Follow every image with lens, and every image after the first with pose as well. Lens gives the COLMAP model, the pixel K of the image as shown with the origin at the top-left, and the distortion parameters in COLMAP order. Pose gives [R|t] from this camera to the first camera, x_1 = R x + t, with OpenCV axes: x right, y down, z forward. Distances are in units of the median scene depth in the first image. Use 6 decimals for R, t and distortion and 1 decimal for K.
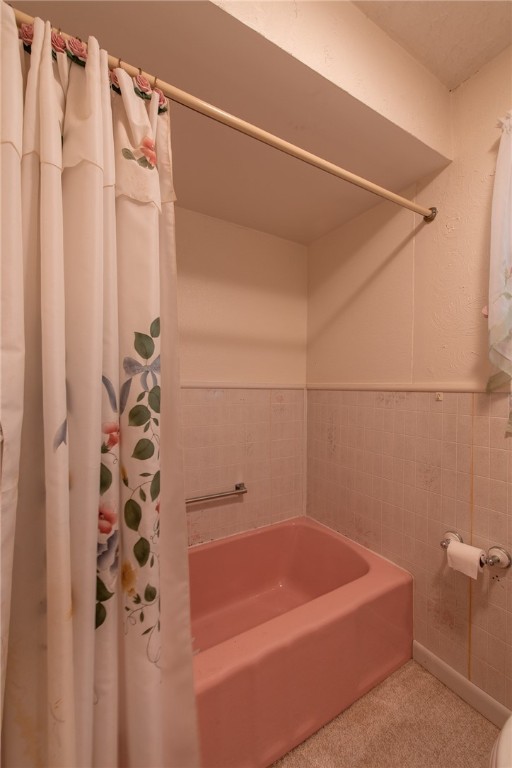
lens RADIAL K [[304.1, 0, 259.0], [0, 304.1, 386.6], [0, 0, 1]] dist [0.009695, -0.005077]
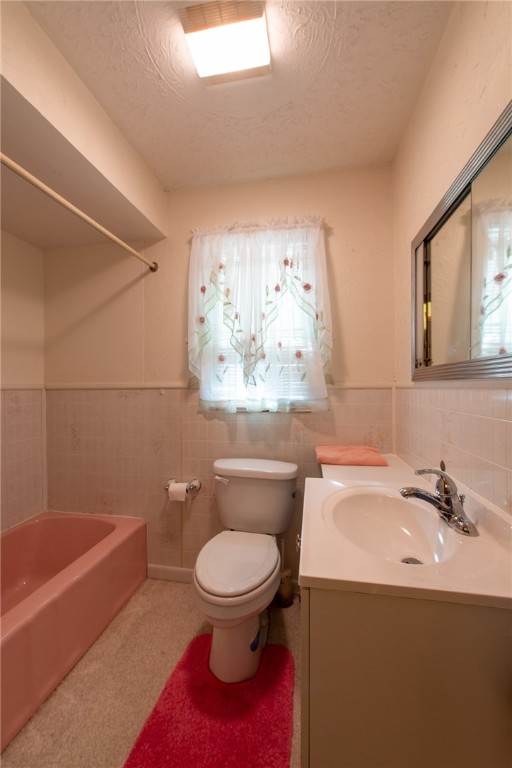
lens RADIAL K [[304.1, 0, 259.0], [0, 304.1, 386.6], [0, 0, 1]] dist [0.009695, -0.005077]
pose [[0.644251, -0.016670, 0.764633, -0.230115], [0.013613, 0.999854, 0.010329, -0.002625], [-0.764693, 0.003755, 0.644383, -0.308354]]
